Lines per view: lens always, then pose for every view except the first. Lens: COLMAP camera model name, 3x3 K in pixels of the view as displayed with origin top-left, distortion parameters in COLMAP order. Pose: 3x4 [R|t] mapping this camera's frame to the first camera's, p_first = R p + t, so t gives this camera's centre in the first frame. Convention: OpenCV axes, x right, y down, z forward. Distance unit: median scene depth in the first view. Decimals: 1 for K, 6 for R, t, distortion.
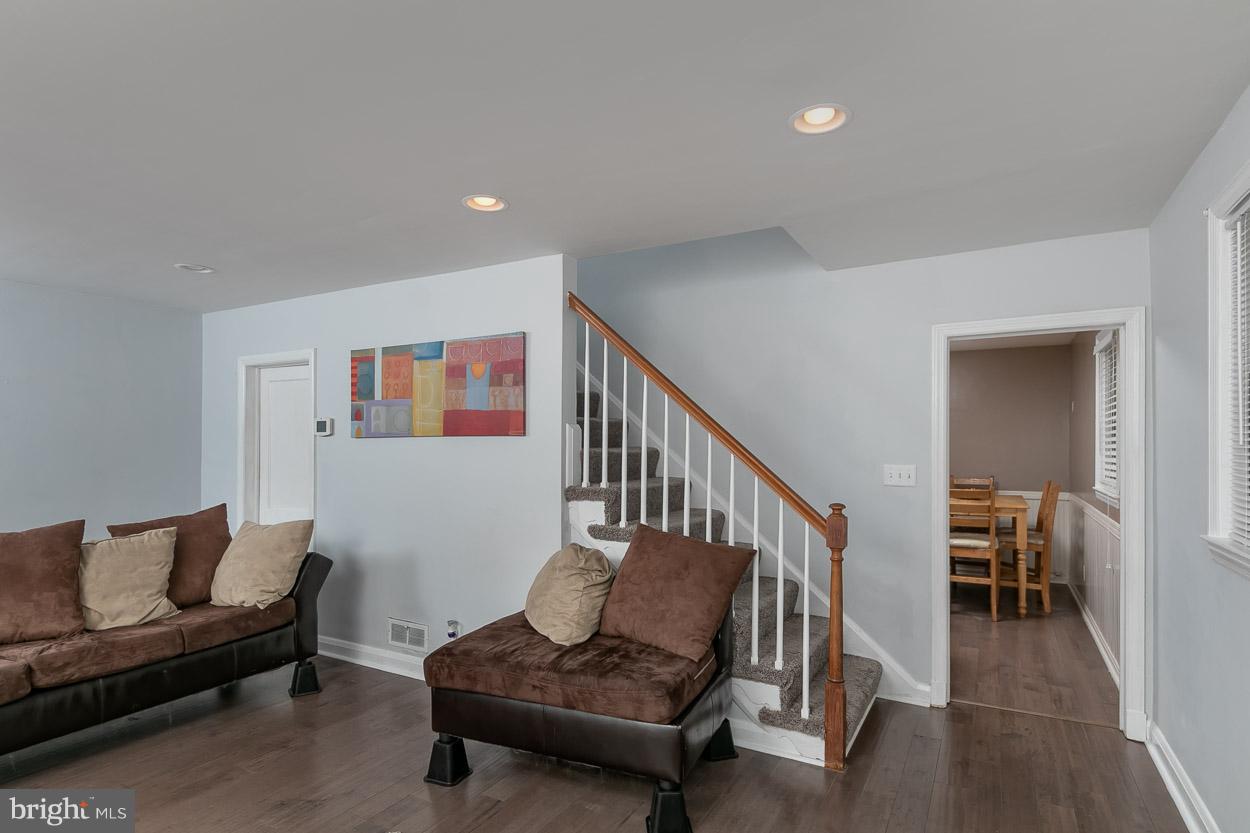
lens RADIAL K [[655.4, 0, 618.9], [0, 655.4, 443.2], [0, 0, 1]] dist [-0.000353, 0.000262]
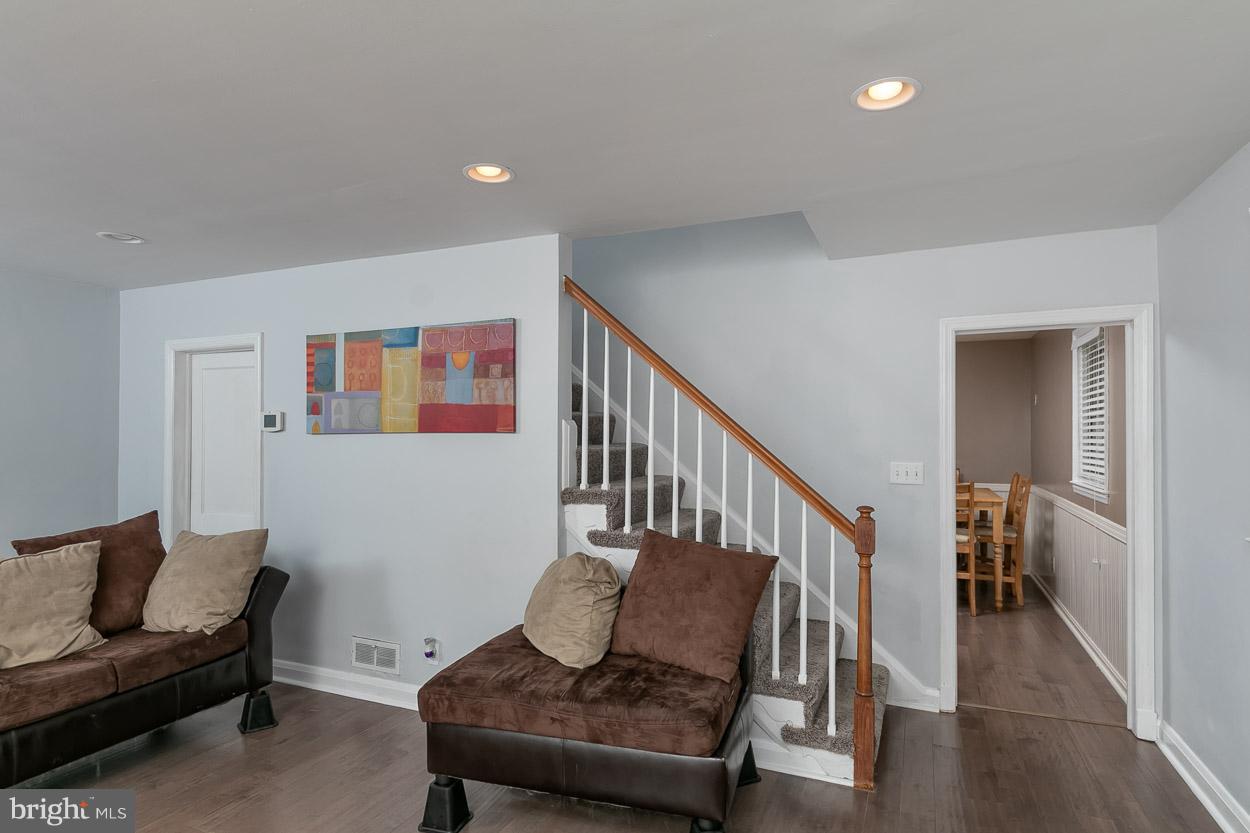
lens RADIAL K [[671.4, 0, 626.3], [0, 671.4, 430.5], [0, 0, 1]] dist [0.001125, 0.000449]
pose [[0.994331, -0.001056, 0.106320, -0.091387], [0.001403, 0.999994, -0.003187, -0.011680], [-0.106315, 0.003318, 0.994327, 0.061231]]
